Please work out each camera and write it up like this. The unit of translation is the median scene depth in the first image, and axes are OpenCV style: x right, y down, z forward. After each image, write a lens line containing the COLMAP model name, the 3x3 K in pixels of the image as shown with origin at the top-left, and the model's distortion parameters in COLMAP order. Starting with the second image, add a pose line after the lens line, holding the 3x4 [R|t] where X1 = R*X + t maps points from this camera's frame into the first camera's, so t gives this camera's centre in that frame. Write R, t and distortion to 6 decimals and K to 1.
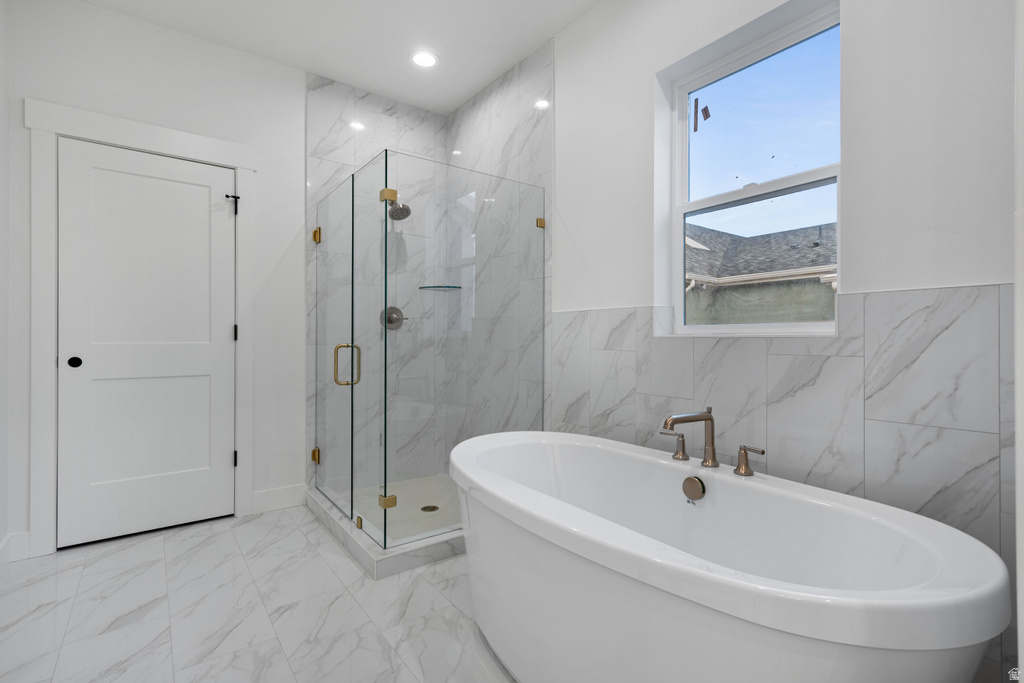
lens RADIAL K [[481.8, 0, 516.1], [0, 481.8, 342.4], [0, 0, 1]] dist [0.020945, -0.001948]
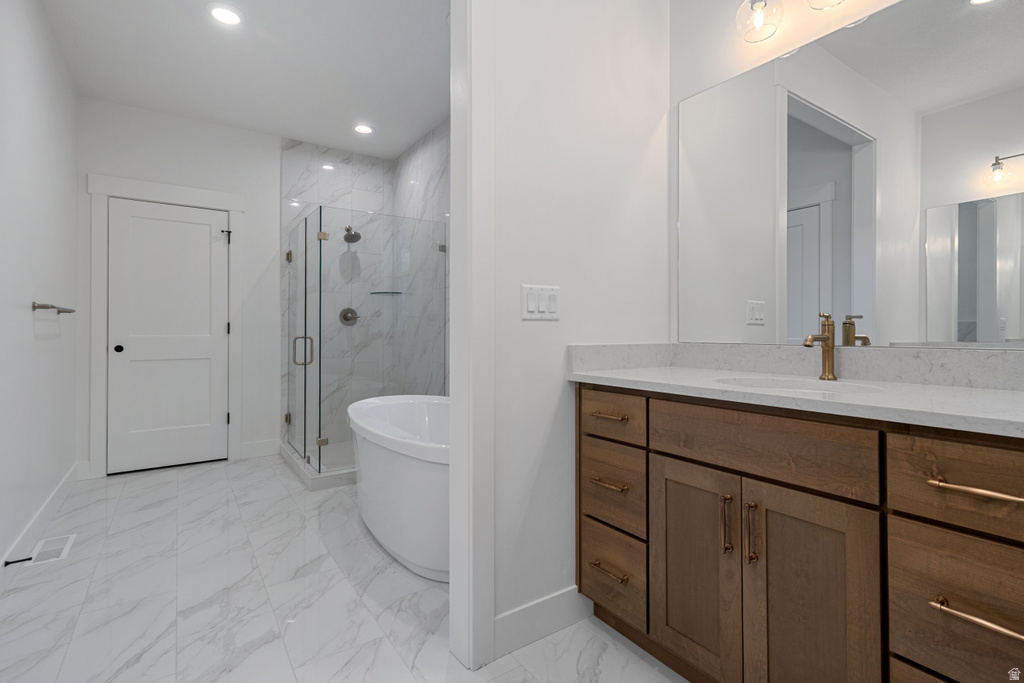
lens RADIAL K [[481.8, 0, 513.5], [0, 481.8, 332.3], [0, 0, 1]] dist [0.020945, -0.001948]
pose [[0.999084, -0.003531, -0.042658, 0.276798], [0.003223, 0.999968, -0.007282, 0.004077], [0.042682, 0.007138, 0.999063, -0.331354]]
